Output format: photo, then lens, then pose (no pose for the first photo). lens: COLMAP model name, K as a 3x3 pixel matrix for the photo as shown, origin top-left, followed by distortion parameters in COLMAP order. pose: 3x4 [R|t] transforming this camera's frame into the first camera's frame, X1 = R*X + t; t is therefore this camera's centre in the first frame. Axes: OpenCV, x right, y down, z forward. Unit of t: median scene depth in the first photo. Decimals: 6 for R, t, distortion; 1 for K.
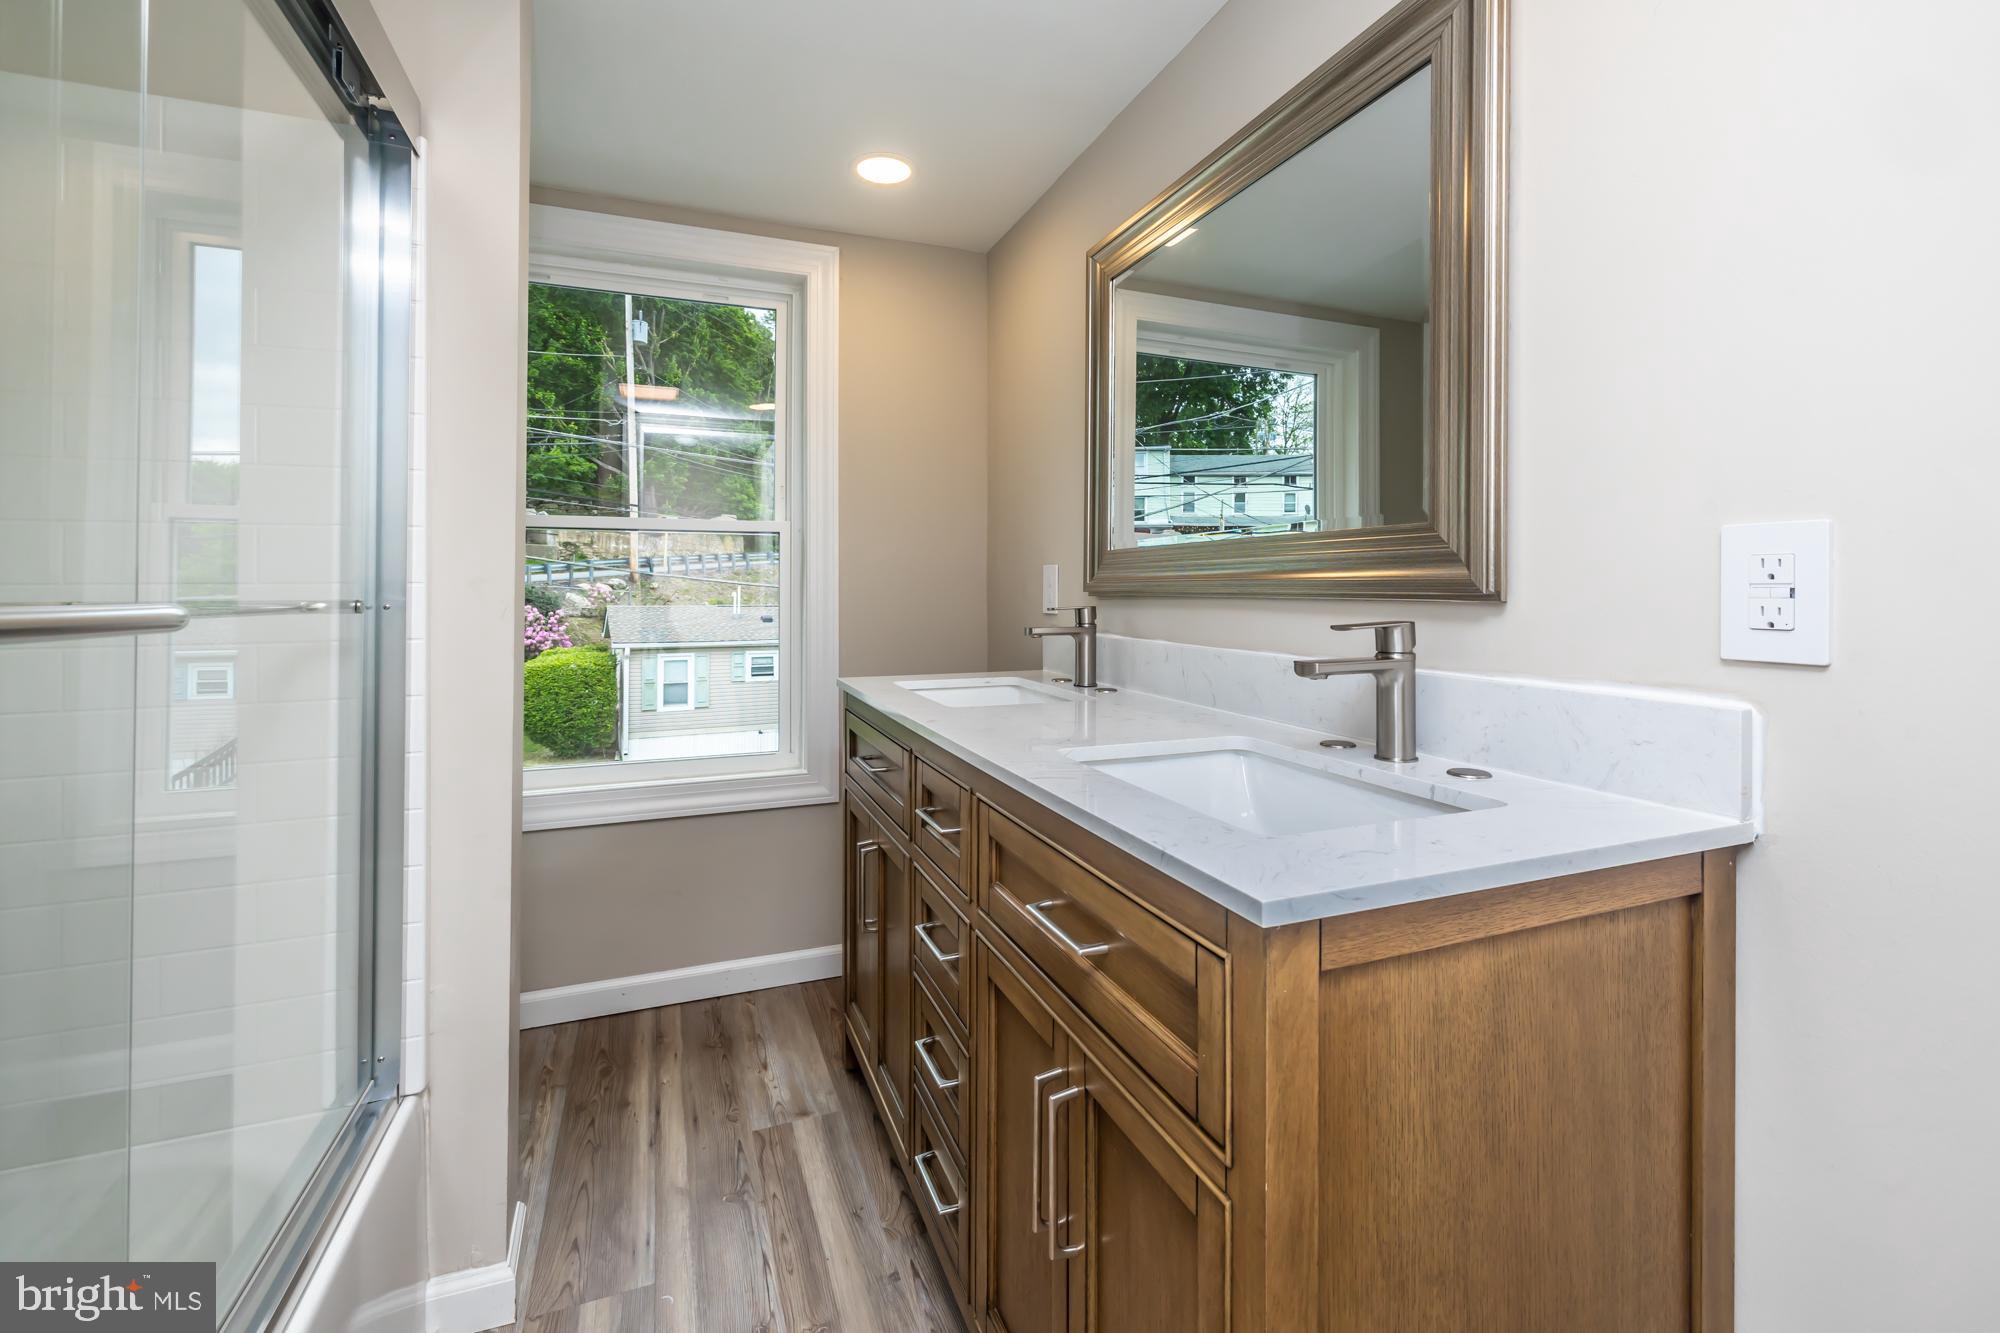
lens RADIAL K [[859.5, 0, 982.4], [0, 859.5, 595.4], [0, 0, 1]] dist [-0.000391, -0.000309]
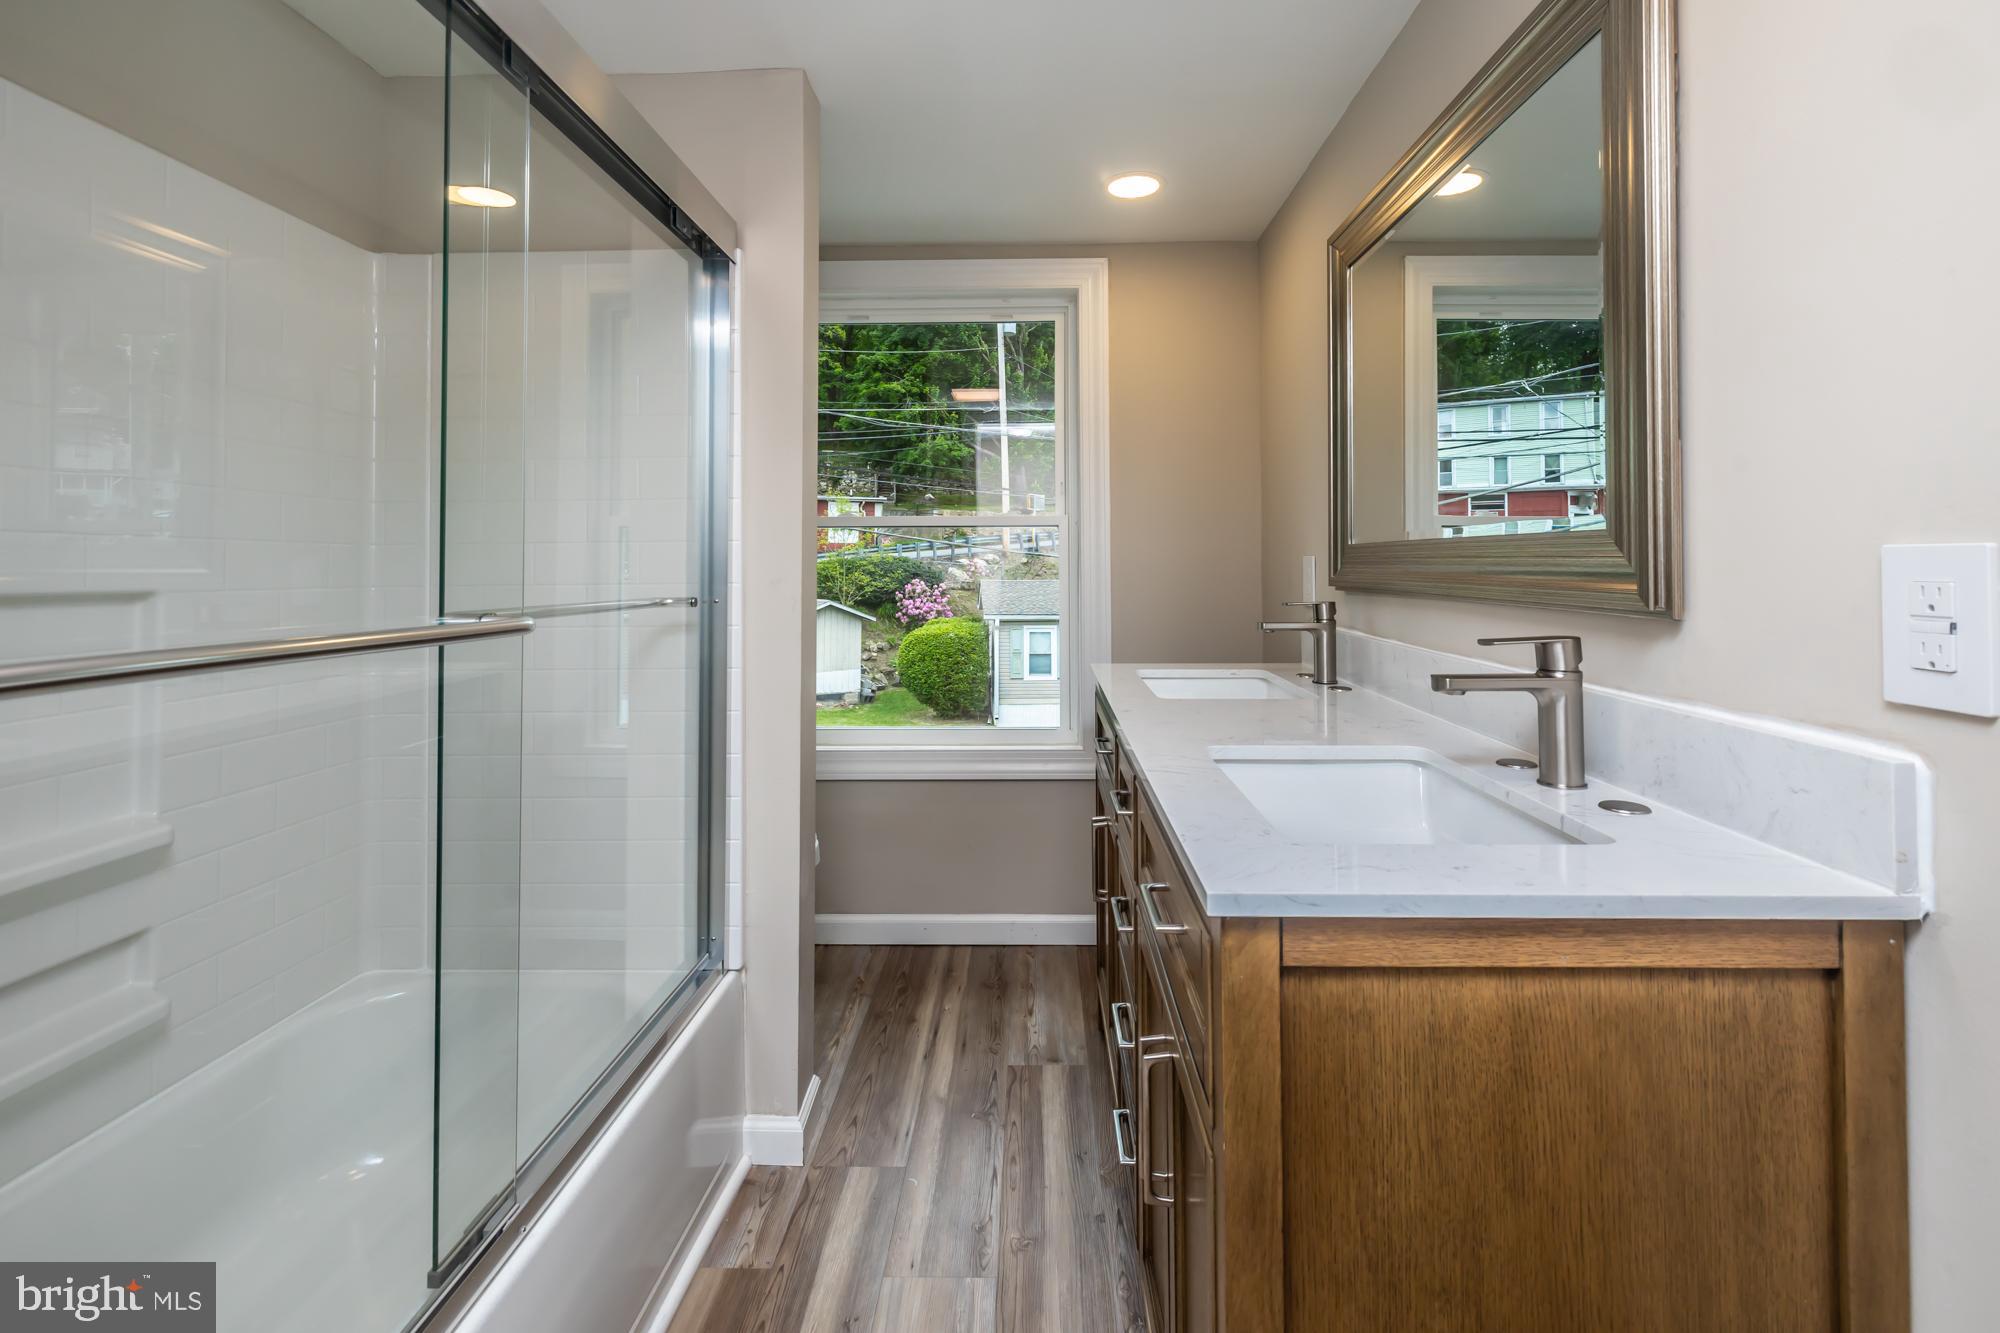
lens RADIAL K [[874.6, 0, 1006.7], [0, 874.6, 562.0], [0, 0, 1]] dist [-0.000323, 0.000096]
pose [[0.924423, -0.003444, -0.381353, 0.213412], [0.000571, 0.999971, -0.007646, -0.032201], [0.381368, 0.006851, 0.924398, -0.077909]]
